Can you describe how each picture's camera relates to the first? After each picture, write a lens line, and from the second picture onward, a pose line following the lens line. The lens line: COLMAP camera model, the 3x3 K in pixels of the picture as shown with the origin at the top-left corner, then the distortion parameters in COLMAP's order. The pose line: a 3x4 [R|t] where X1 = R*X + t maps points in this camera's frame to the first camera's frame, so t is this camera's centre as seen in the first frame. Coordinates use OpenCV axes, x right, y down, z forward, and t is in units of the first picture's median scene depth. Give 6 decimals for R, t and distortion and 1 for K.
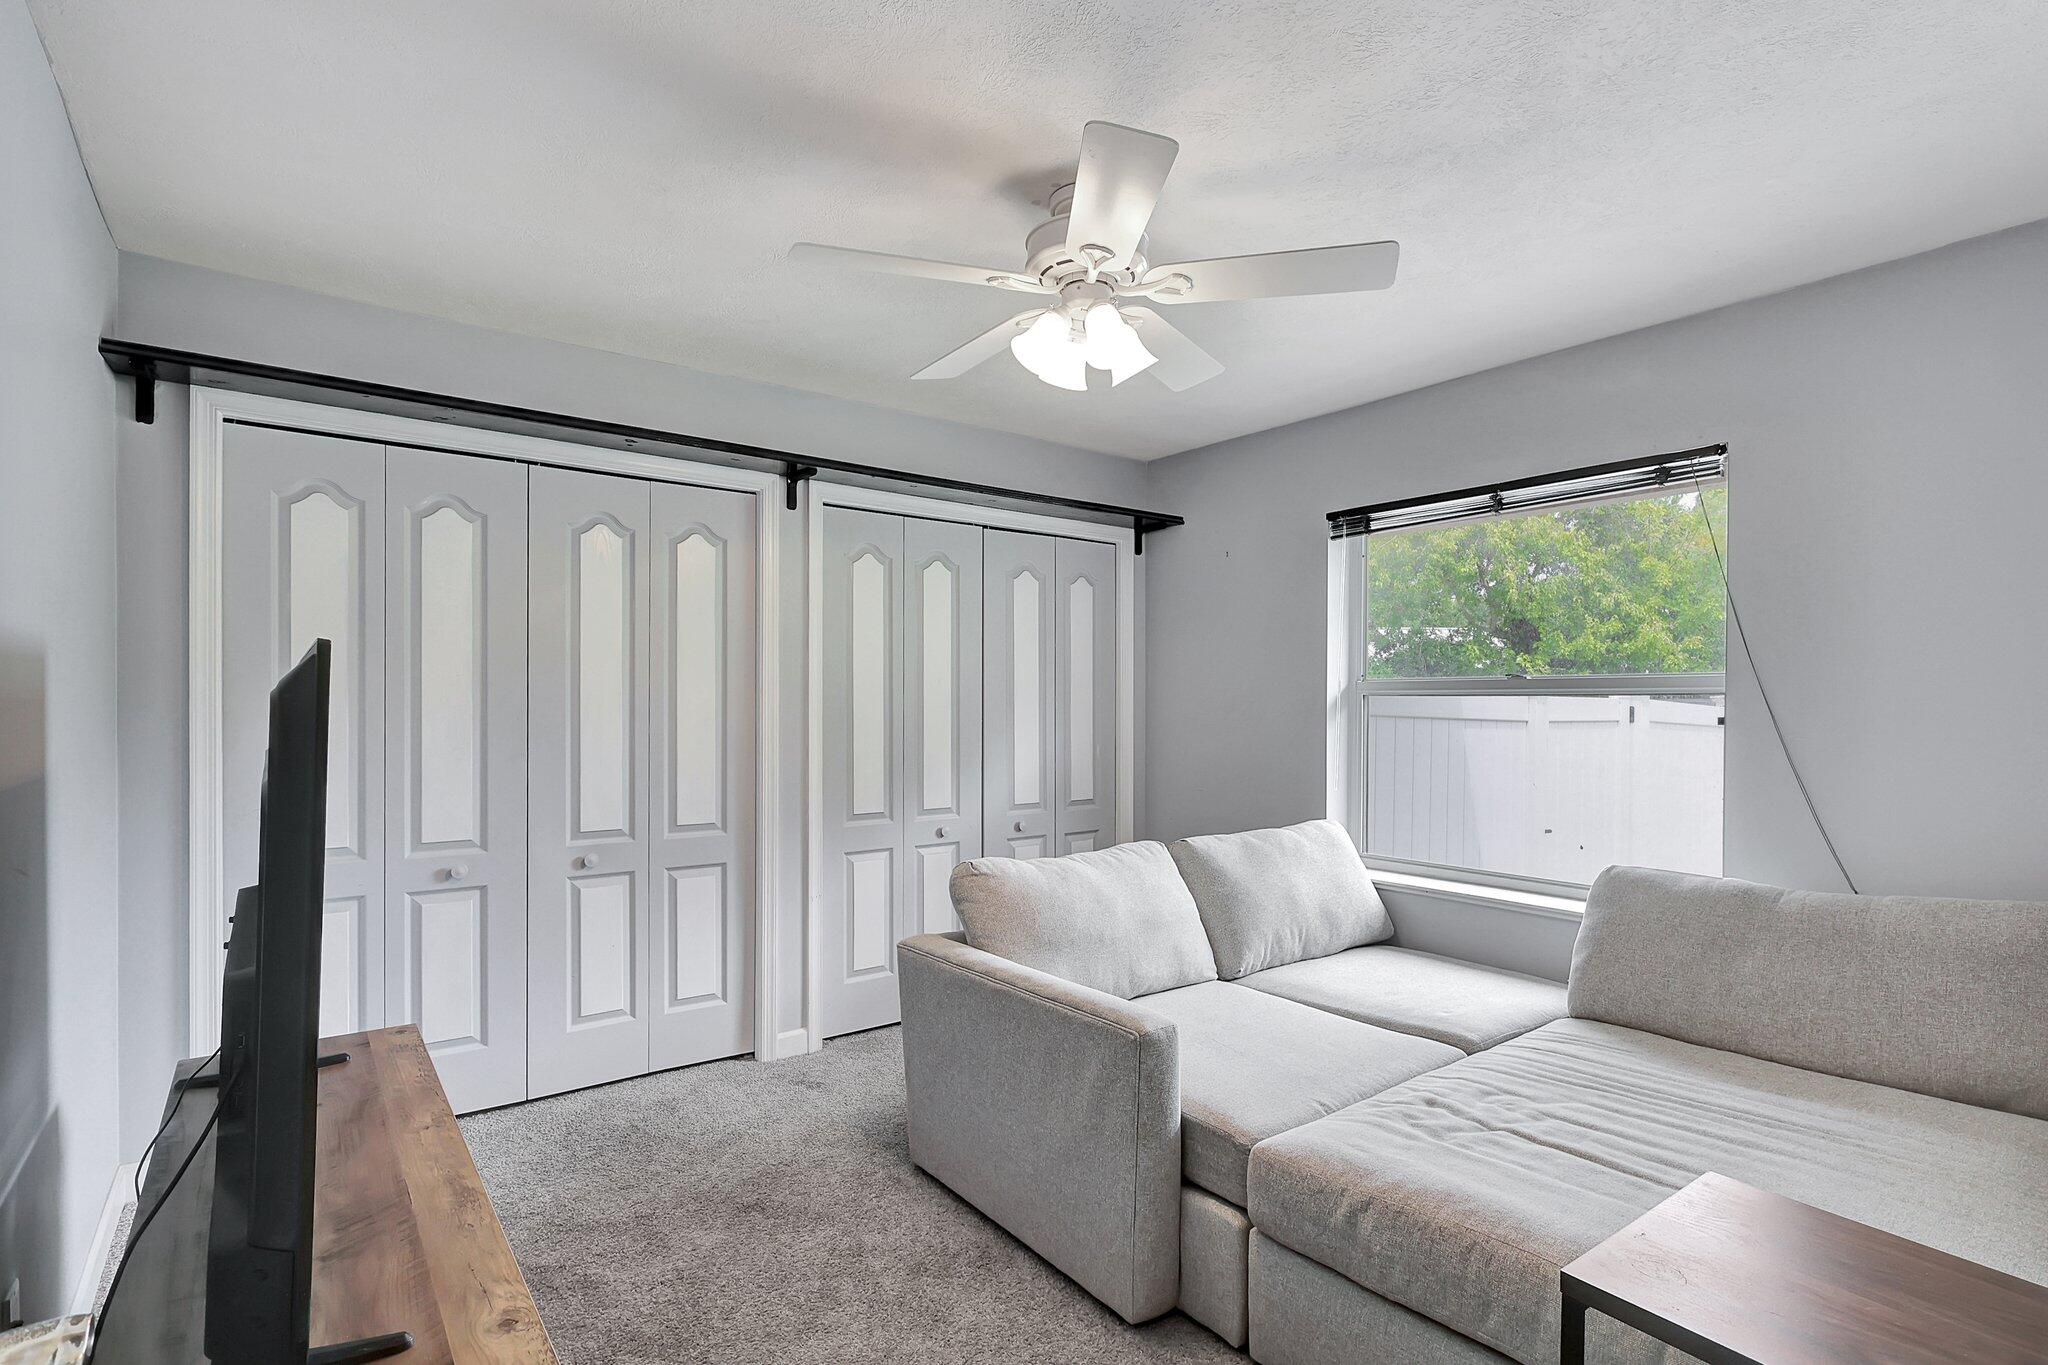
lens RADIAL K [[962.5, 0, 1014.5], [0, 962.5, 697.5], [0, 0, 1]] dist [-0.000256, -0.000738]
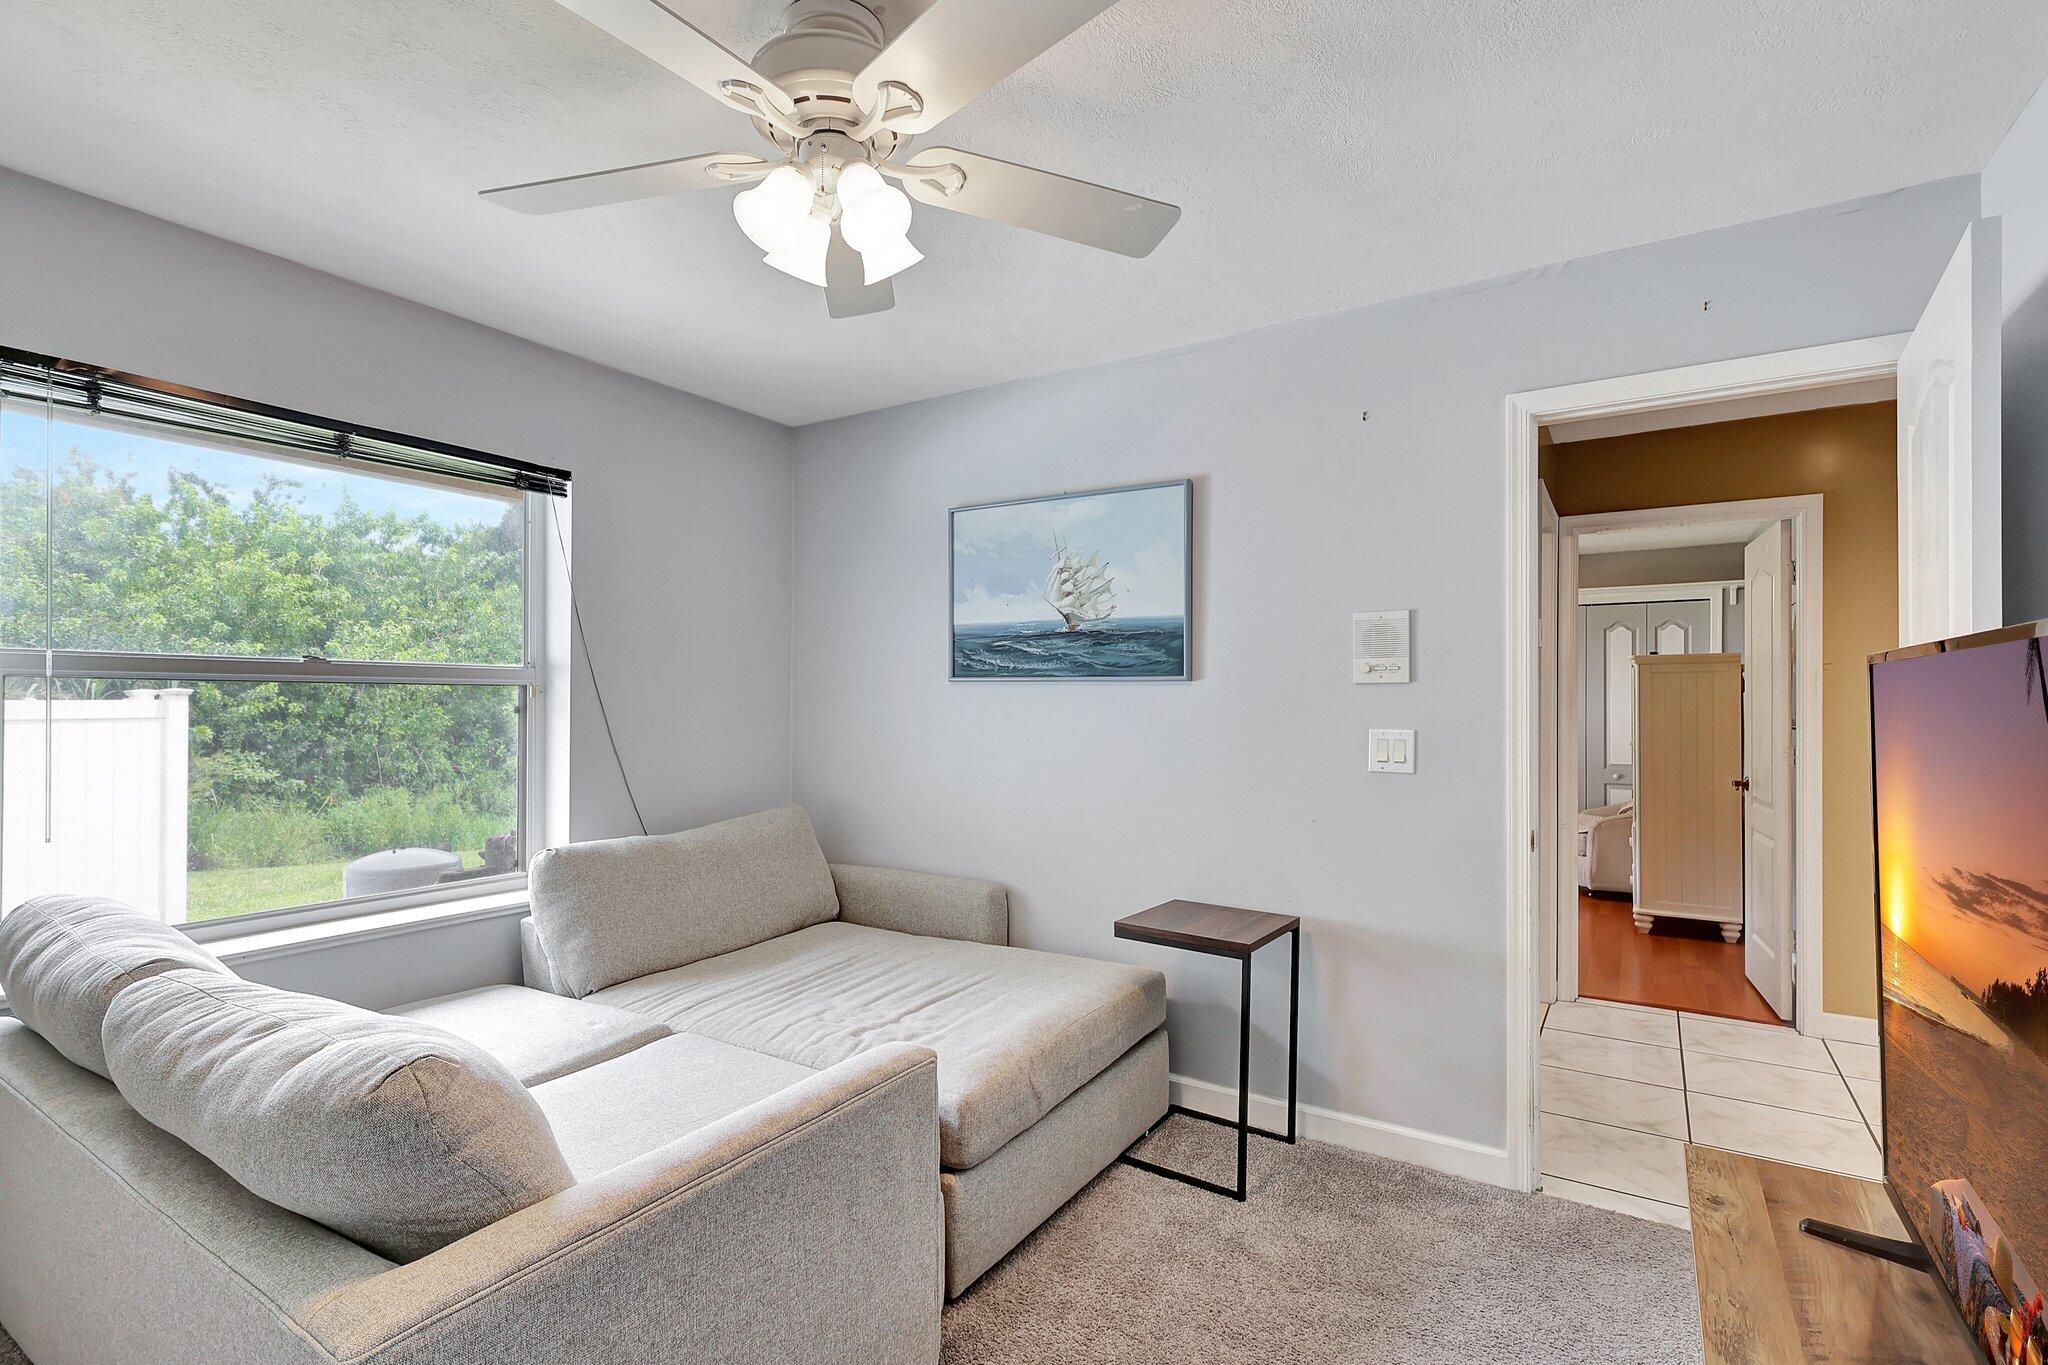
lens RADIAL K [[962.5, 0, 1015.7], [0, 962.5, 689.4], [0, 0, 1]] dist [-0.000256, -0.000738]
pose [[-0.339683, 0.006683, 0.940516, -0.739787], [-0.011985, 0.999863, -0.011434, 0.009613], [-0.940464, -0.015156, -0.339556, 1.212963]]
